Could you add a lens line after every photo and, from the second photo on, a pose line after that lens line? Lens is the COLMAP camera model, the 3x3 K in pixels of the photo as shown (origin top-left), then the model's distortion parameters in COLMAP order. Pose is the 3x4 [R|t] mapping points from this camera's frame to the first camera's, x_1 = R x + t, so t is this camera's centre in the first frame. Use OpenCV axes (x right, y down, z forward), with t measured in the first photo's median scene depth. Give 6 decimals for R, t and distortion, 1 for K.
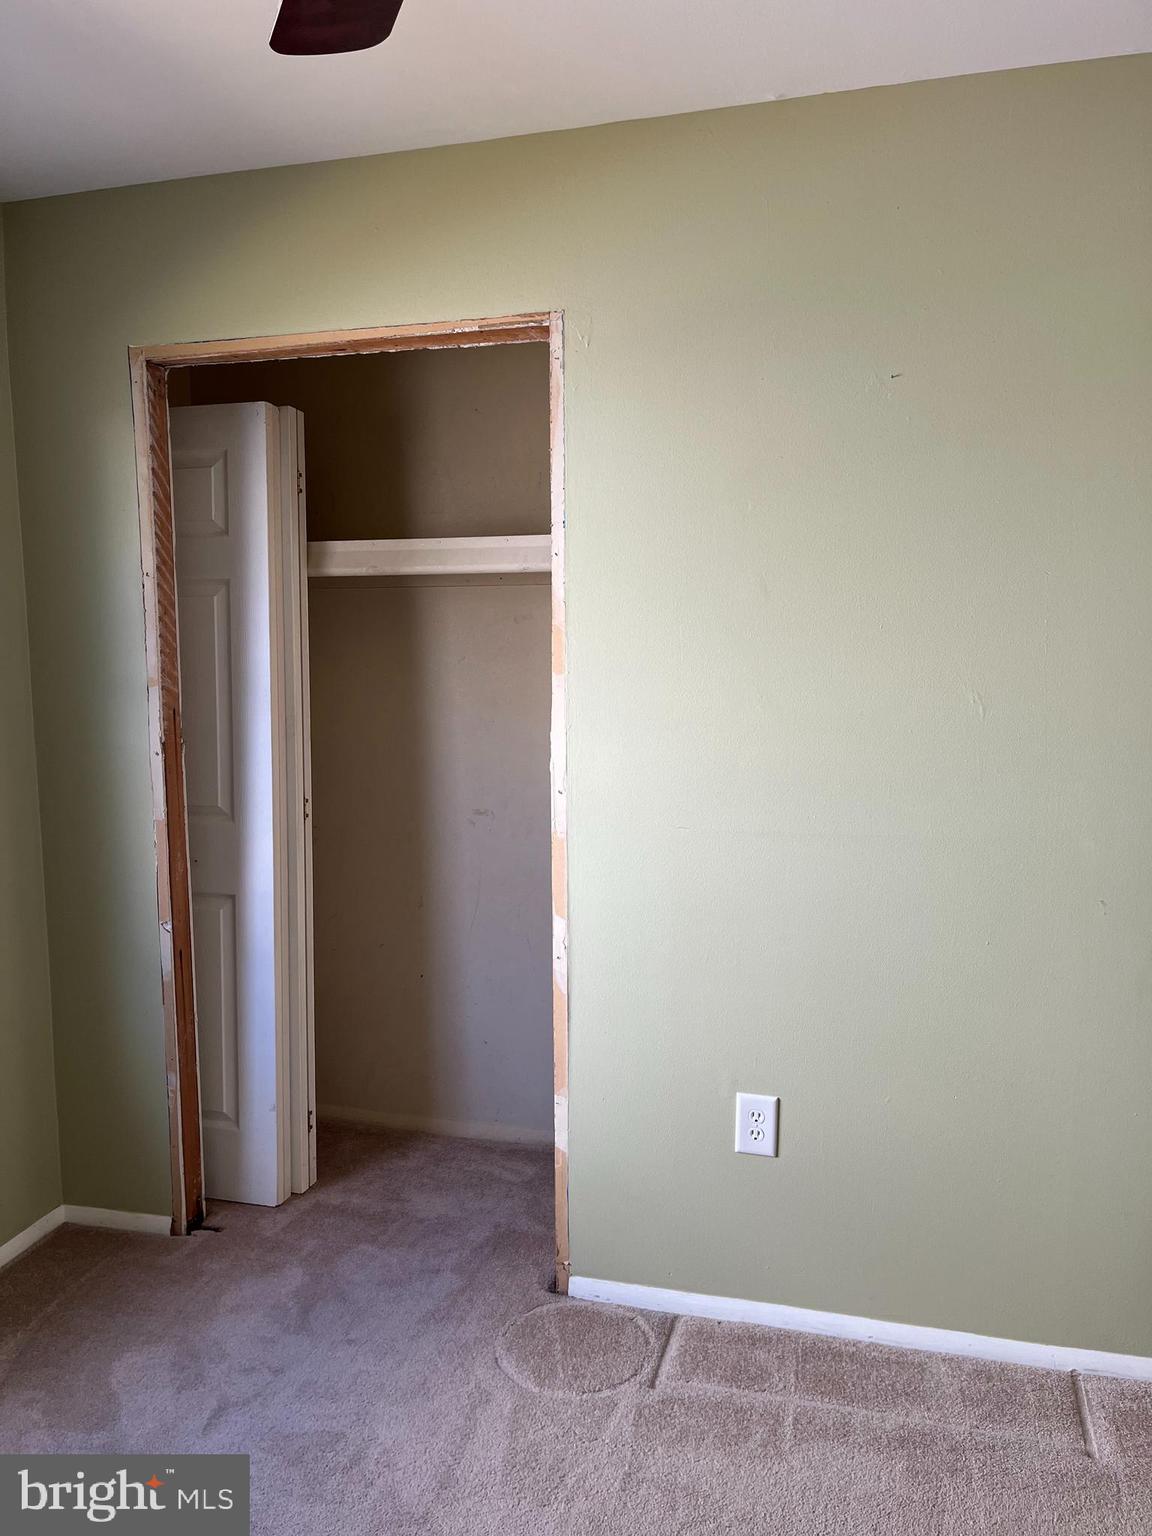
lens RADIAL K [[1143.7, 0, 577.5], [0, 1143.7, 779.0], [0, 0, 1]] dist [0.106458, -0.149940]
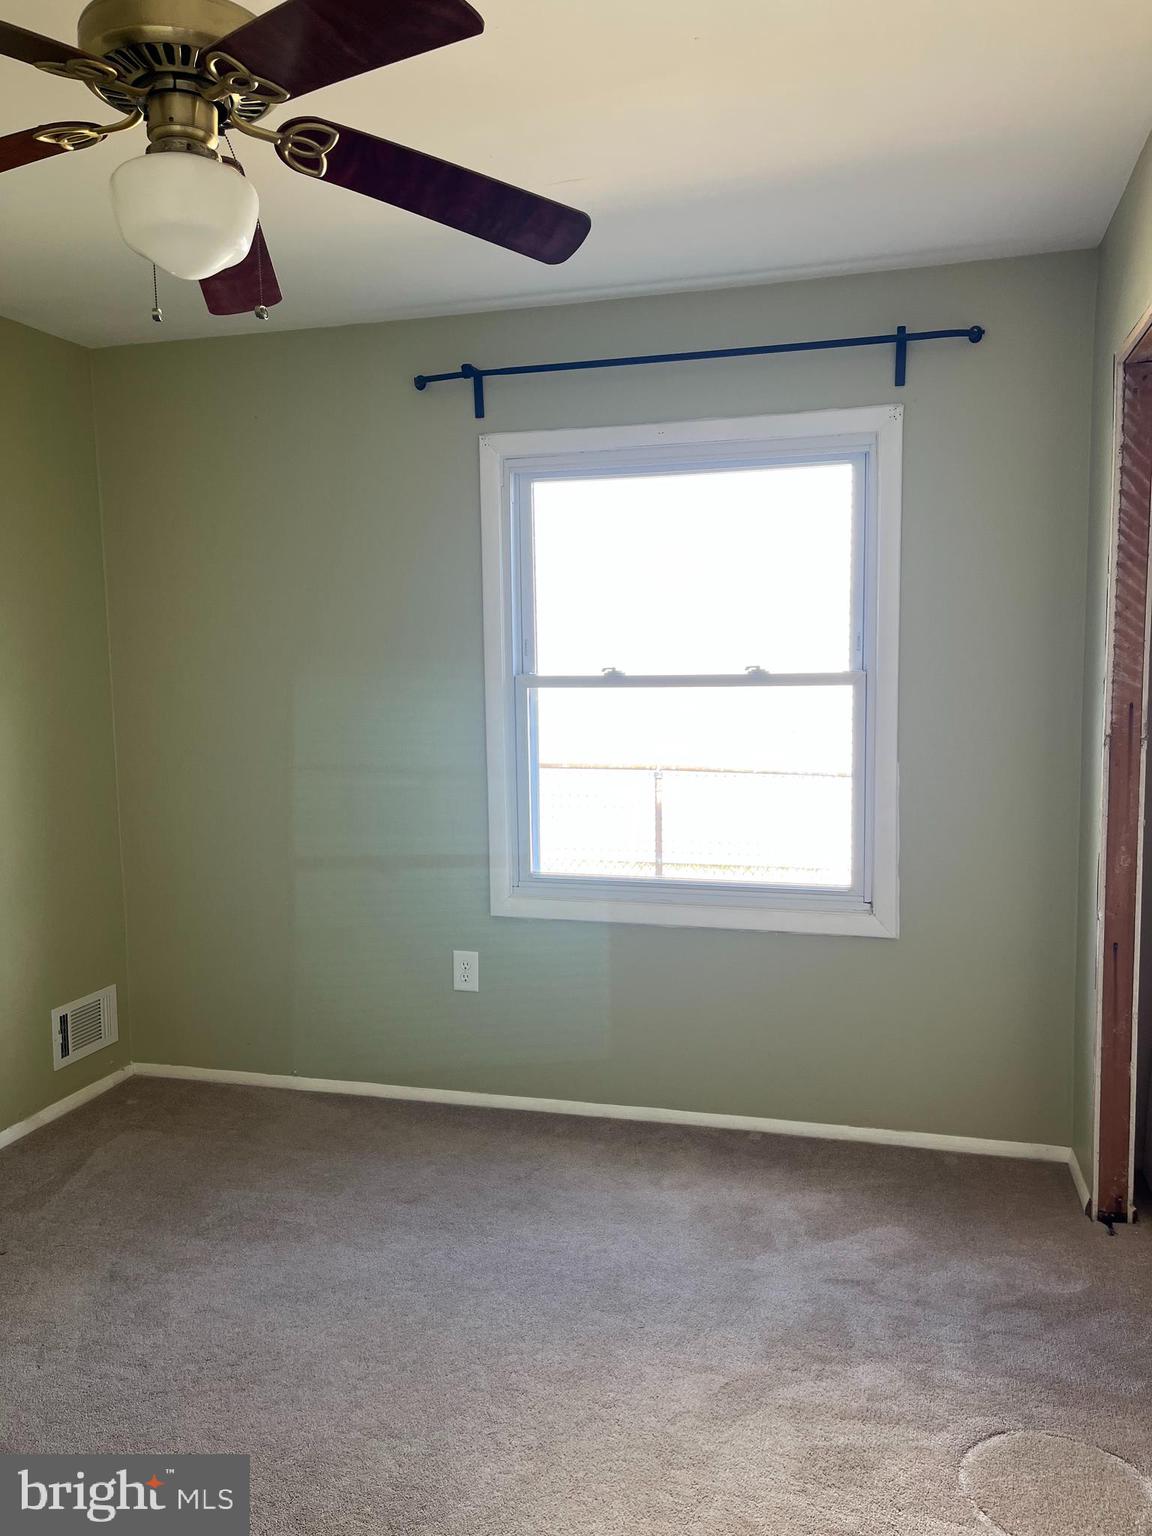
lens RADIAL K [[1143.7, 0, 577.5], [0, 1143.7, 779.0], [0, 0, 1]] dist [0.106458, -0.149940]
pose [[-0.015415, 0.111474, -0.993648, 0.679459], [-0.102590, 0.988345, 0.112470, -0.061161], [0.994604, 0.103672, -0.003799, 0.546257]]
